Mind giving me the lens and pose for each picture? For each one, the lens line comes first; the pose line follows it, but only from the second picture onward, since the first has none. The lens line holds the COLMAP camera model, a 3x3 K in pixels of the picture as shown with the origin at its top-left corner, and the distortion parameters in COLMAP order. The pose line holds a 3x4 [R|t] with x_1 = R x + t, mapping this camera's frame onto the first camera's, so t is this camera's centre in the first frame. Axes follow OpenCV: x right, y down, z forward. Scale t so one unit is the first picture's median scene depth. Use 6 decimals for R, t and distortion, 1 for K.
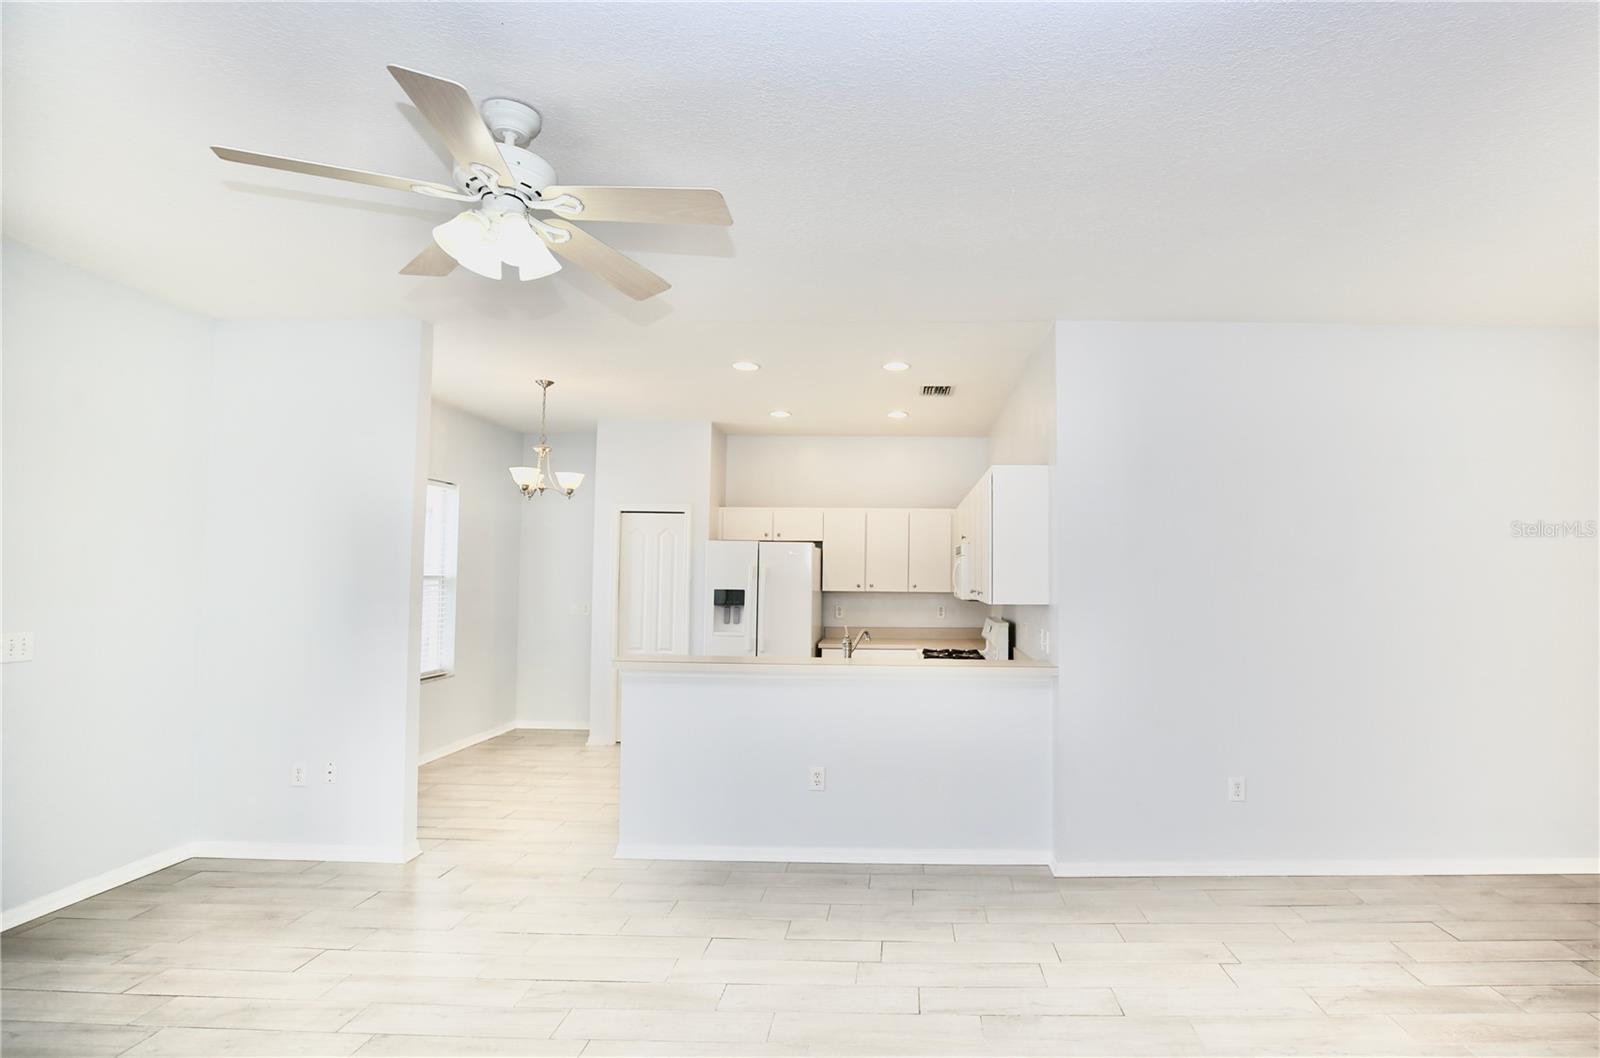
lens RADIAL K [[811.4, 0, 899.2], [0, 811.4, 539.4], [0, 0, 1]] dist [-0.036218, 0.006522]
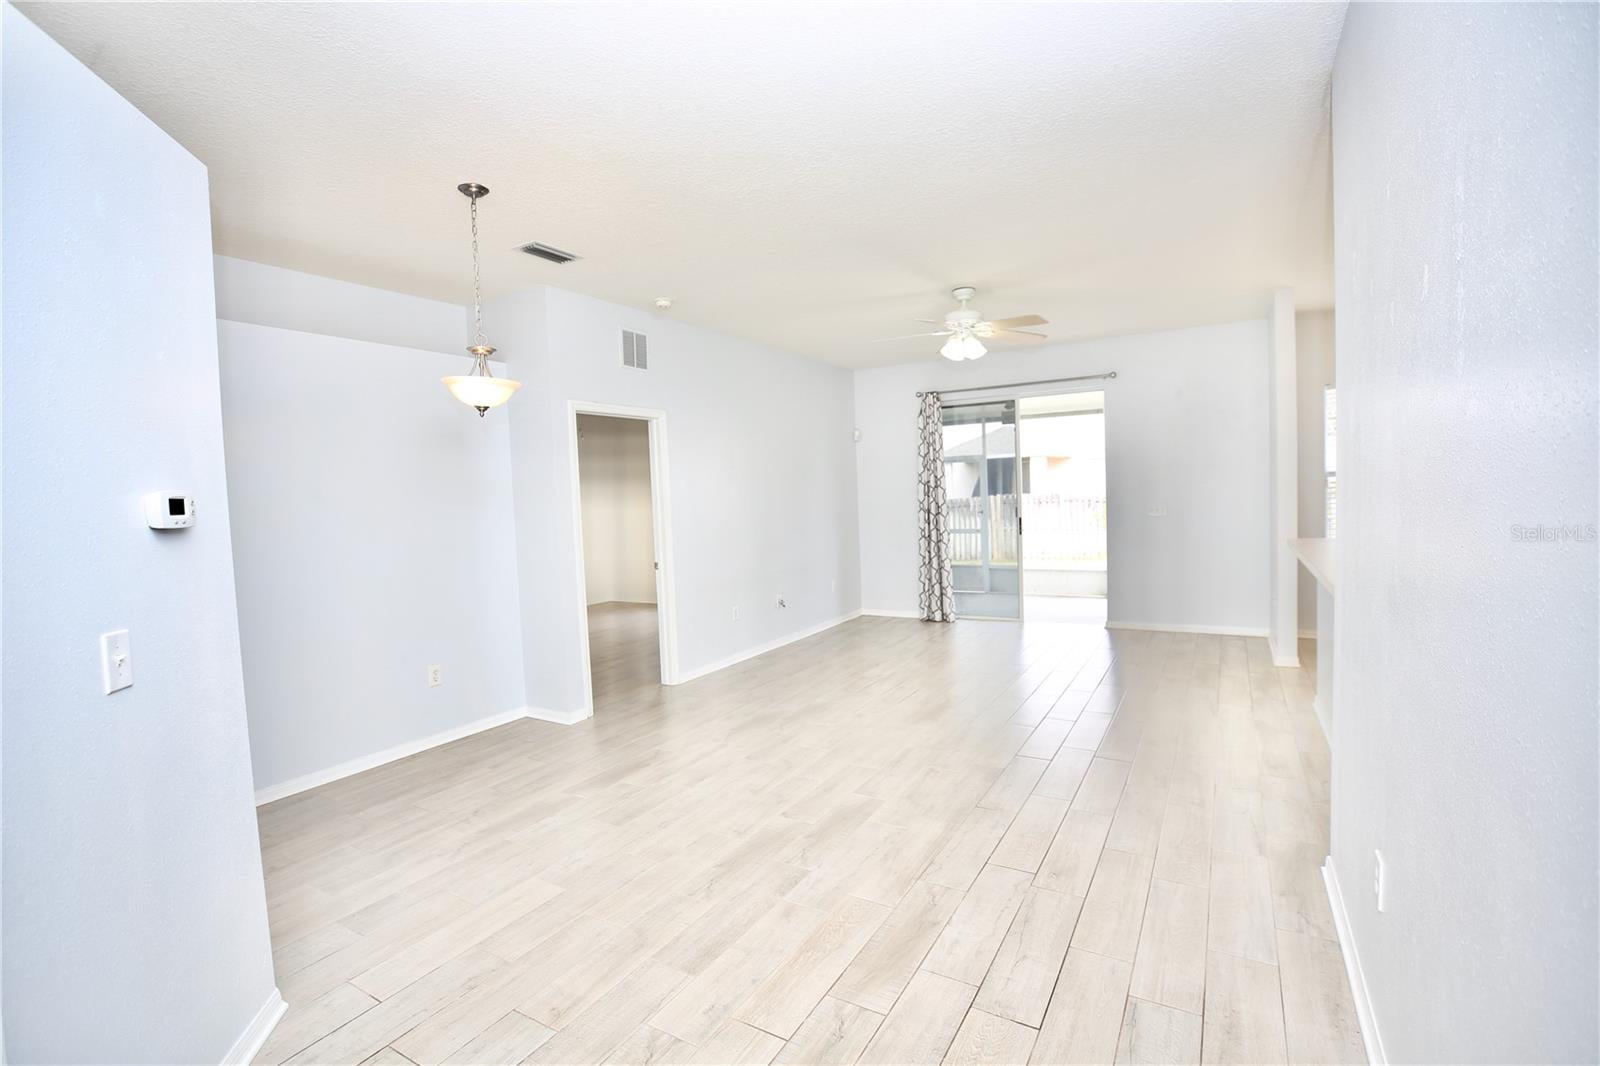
lens RADIAL K [[724.6, 0, 799.2], [0, 724.6, 525.8], [0, 0, 1]] dist [-0.039014, 0.009731]
pose [[-0.507101, 0.048377, -0.860528, 0.959392], [0.072028, 0.997310, 0.013621, 0.065095], [0.858872, -0.055075, -0.509221, 0.926267]]
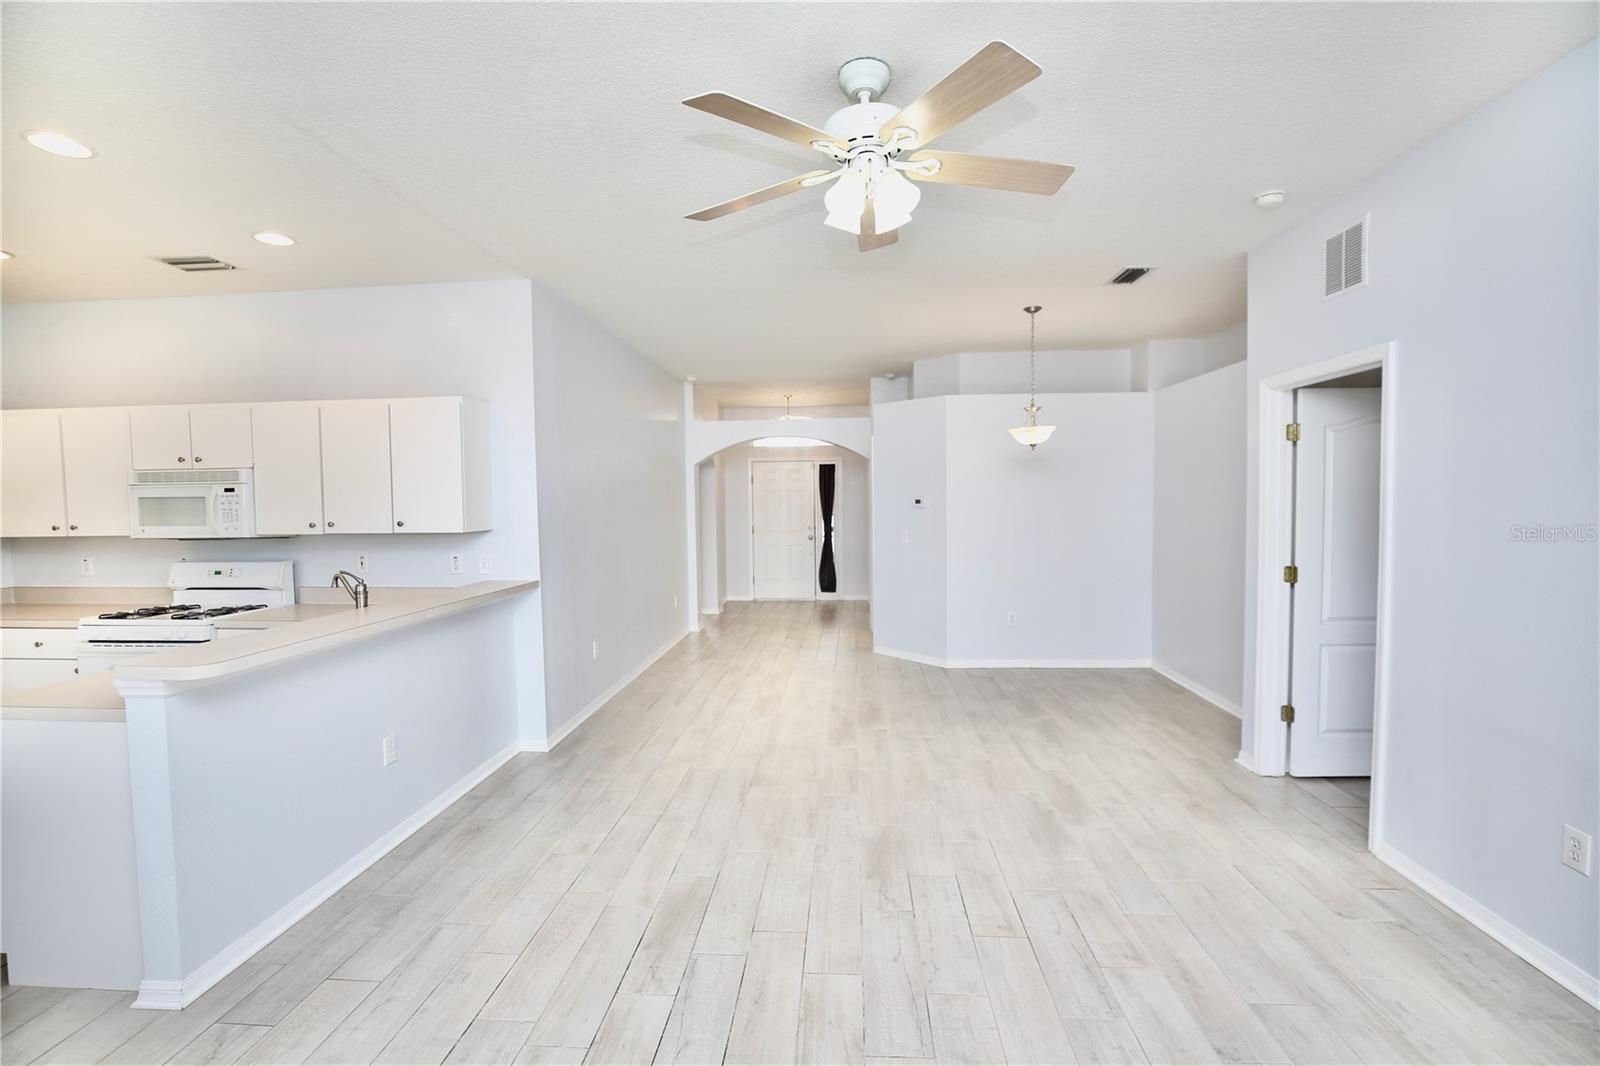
lens RADIAL K [[724.6, 0, 804.9], [0, 724.6, 535.7], [0, 0, 1]] dist [-0.039014, 0.009731]
pose [[0.060877, -0.058448, 0.996433, -0.832087], [-0.029884, 0.997730, 0.060350, 0.018366], [-0.997698, -0.033452, 0.058992, 0.558140]]
